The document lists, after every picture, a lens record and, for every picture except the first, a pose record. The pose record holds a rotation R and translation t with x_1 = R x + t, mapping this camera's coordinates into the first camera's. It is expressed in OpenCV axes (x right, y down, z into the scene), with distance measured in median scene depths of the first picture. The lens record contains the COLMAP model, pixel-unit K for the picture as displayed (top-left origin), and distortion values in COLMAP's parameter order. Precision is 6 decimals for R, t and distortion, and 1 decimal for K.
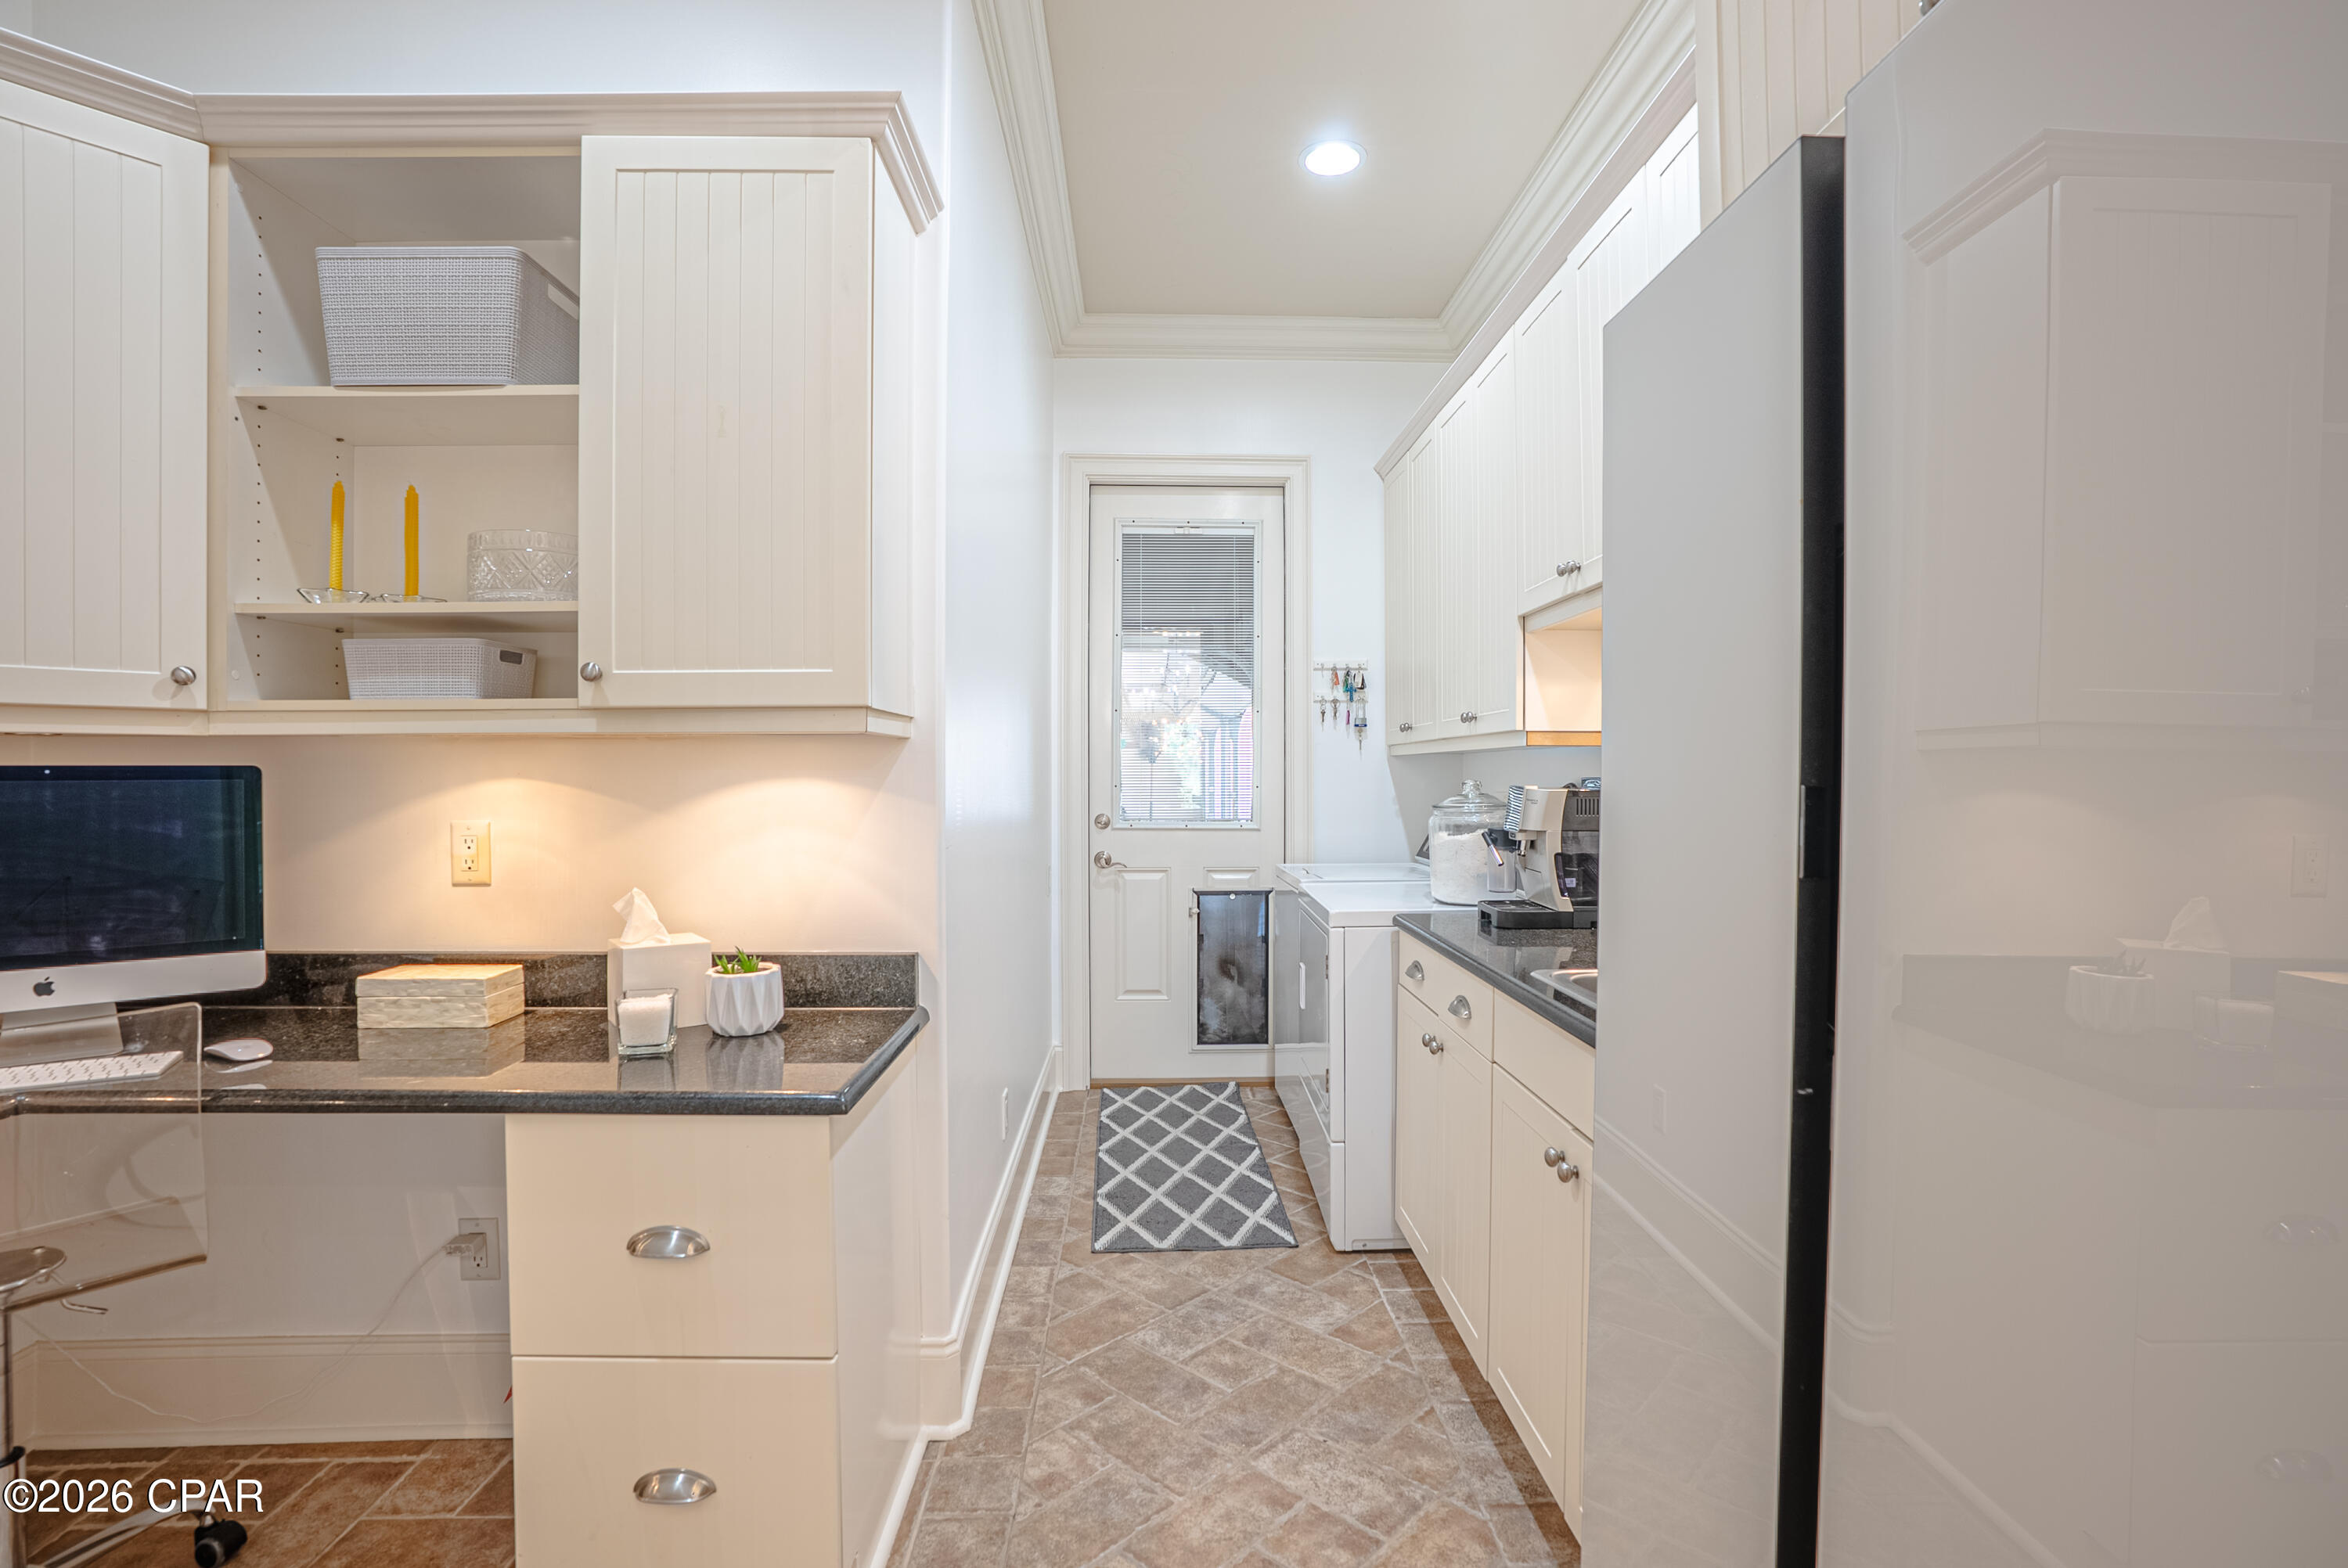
lens RADIAL K [[1098.9, 0, 1125.4], [0, 1098.9, 750.8], [0, 0, 1]] dist [-0.059280, 0.029144]
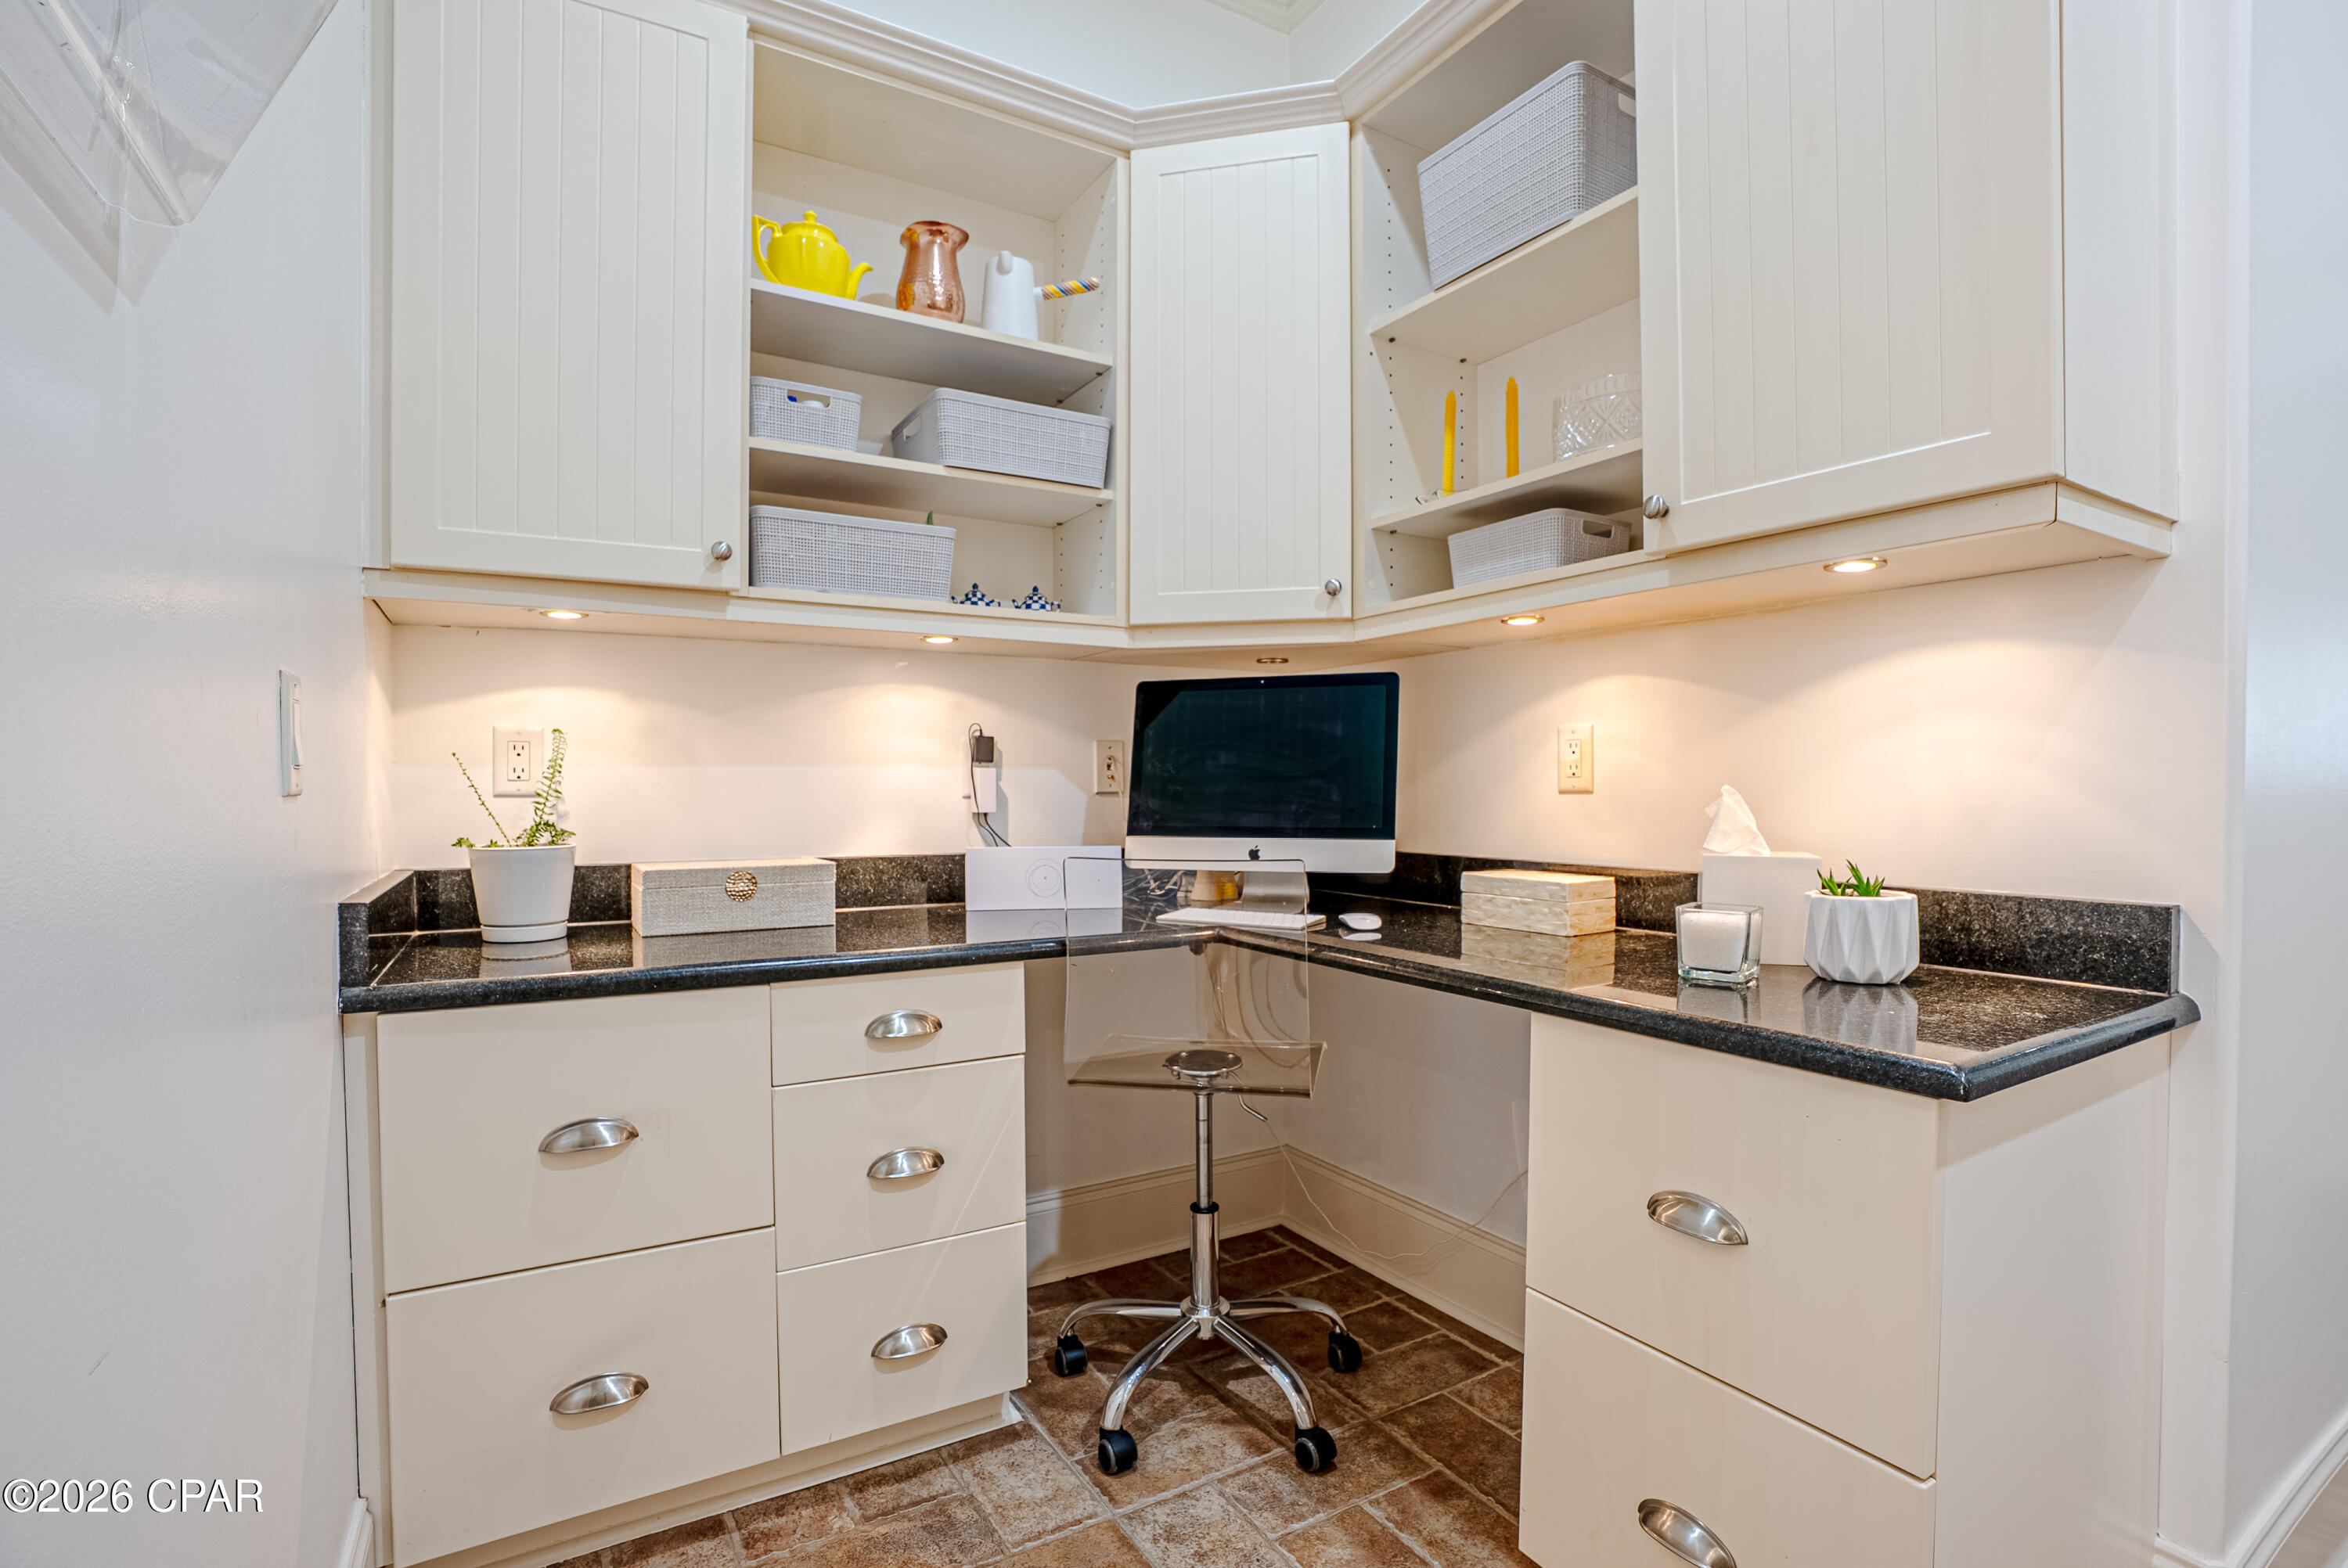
lens RADIAL K [[1095.5, 0, 1174.0], [0, 1095.5, 784.0], [0, 0, 1]] dist [-0.074358, 0.029684]
pose [[0.530350, 0.014718, -0.847651, 0.006581], [0.009993, 0.999671, 0.023610, 0.103216], [0.847720, -0.020992, 0.530029, 0.234128]]
